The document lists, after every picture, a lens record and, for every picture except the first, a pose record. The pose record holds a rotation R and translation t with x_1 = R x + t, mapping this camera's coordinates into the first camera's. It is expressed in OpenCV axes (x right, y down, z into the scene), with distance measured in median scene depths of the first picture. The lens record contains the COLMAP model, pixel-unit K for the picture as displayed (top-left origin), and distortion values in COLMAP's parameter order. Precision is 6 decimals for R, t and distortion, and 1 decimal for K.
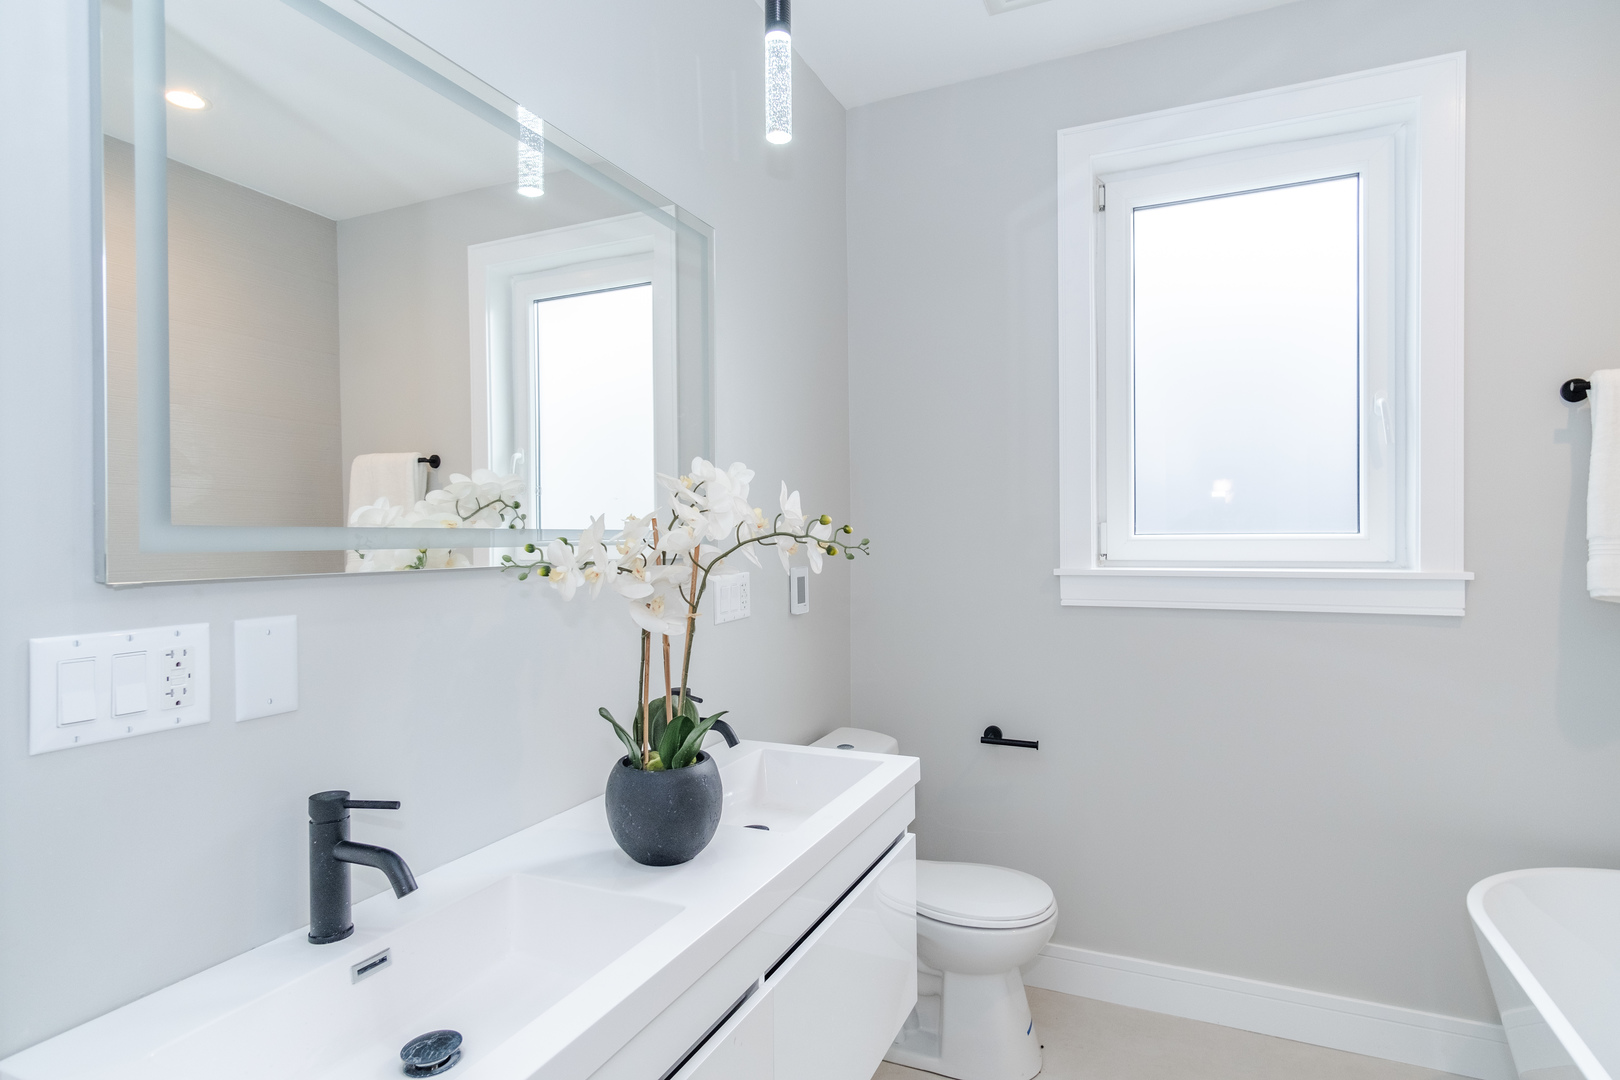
lens RADIAL K [[852.6, 0, 817.9], [0, 852.6, 538.0], [0, 0, 1]] dist [0.005643, 0.000865]
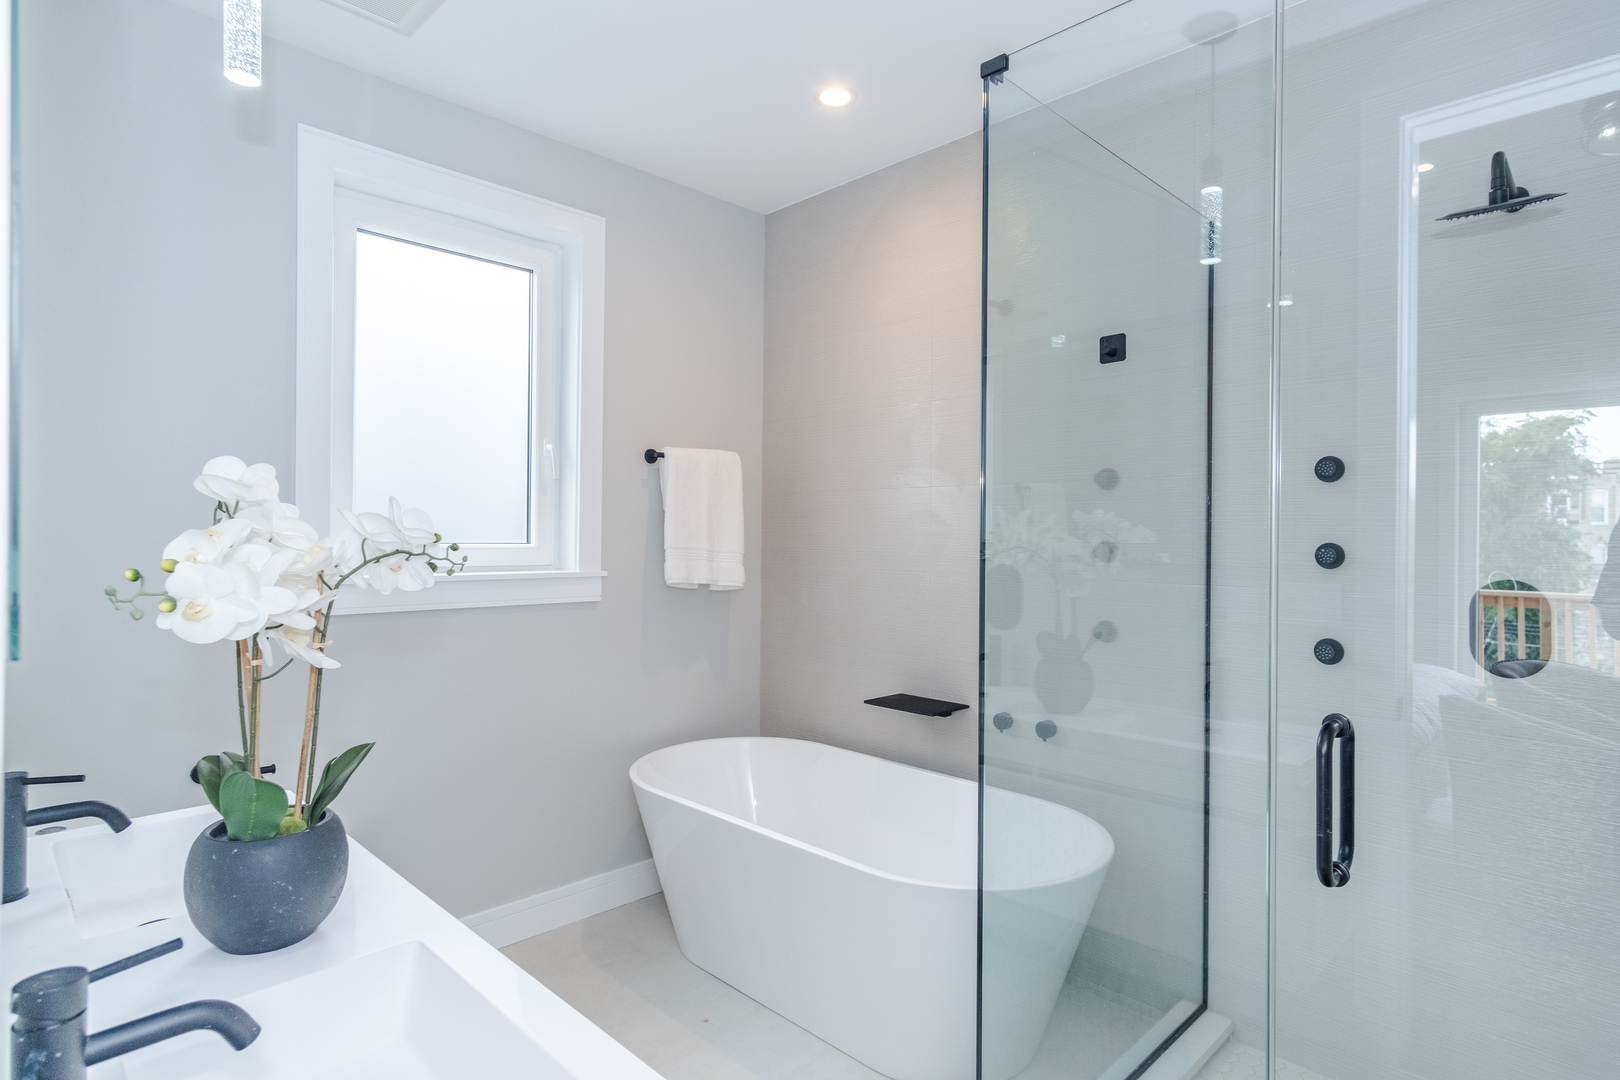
lens RADIAL K [[852.6, 0, 817.9], [0, 852.6, 538.0], [0, 0, 1]] dist [0.005643, 0.000865]
pose [[0.356323, 0.009955, 0.934310, -0.486181], [-0.010775, 0.999921, -0.006545, -0.011512], [-0.934301, -0.007735, 0.356402, 0.130810]]
